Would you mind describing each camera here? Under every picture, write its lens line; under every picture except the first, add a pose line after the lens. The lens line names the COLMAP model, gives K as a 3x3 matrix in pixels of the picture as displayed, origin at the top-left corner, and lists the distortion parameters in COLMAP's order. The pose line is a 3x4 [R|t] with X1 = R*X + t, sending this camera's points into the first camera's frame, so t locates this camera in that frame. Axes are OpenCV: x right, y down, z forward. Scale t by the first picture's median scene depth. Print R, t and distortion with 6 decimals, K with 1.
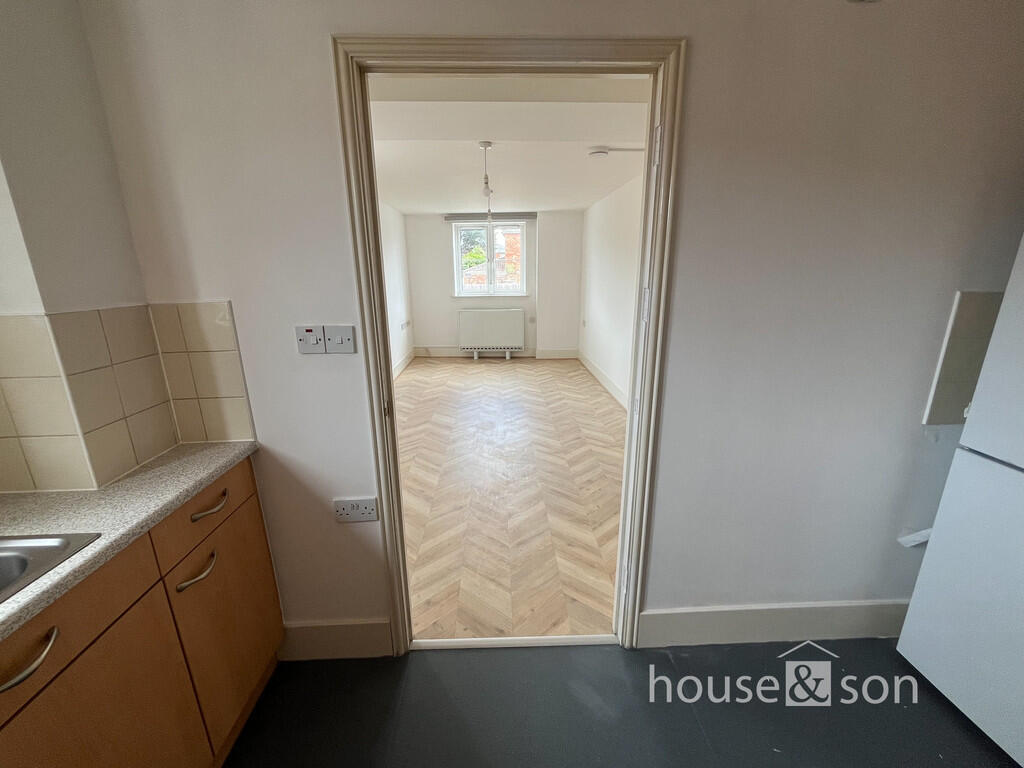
lens RADIAL K [[408.0, 0, 508.4], [0, 408.0, 374.9], [0, 0, 1]] dist [-0.001140, -0.000468]
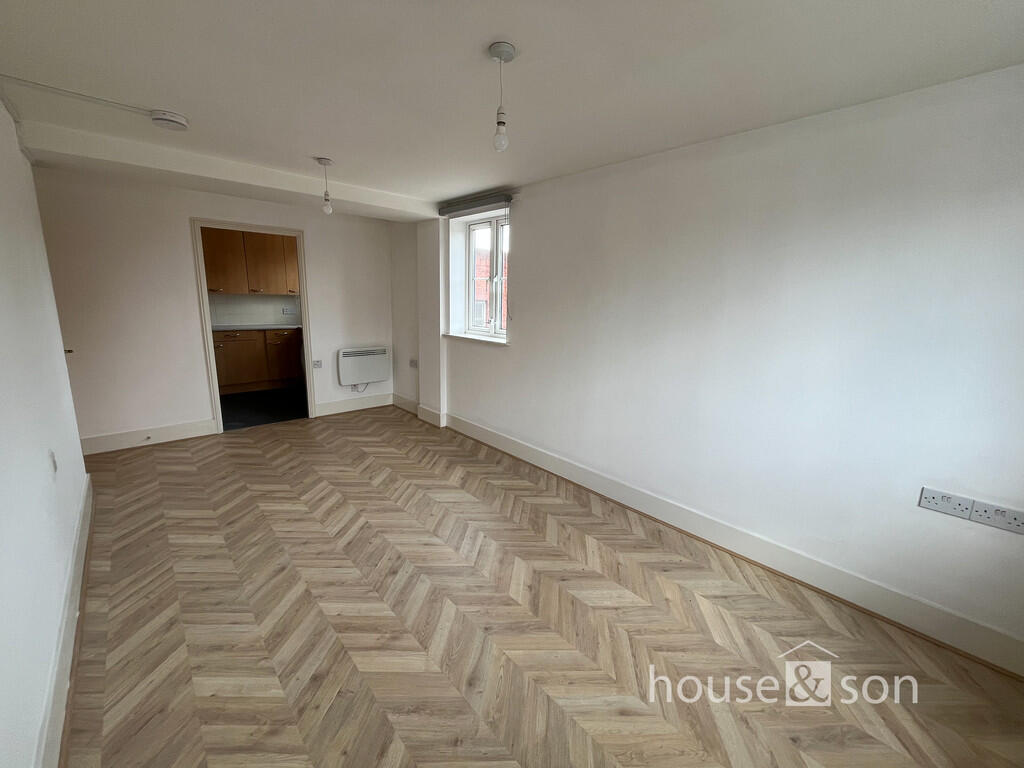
lens RADIAL K [[408.0, 0, 508.4], [0, 408.0, 374.9], [0, 0, 1]] dist [-0.001140, -0.000468]
pose [[-0.755718, 0.113534, -0.644981, 0.193747], [-0.183763, 0.908530, 0.375240, -0.357035], [0.628587, 0.402099, -0.665729, 1.376210]]
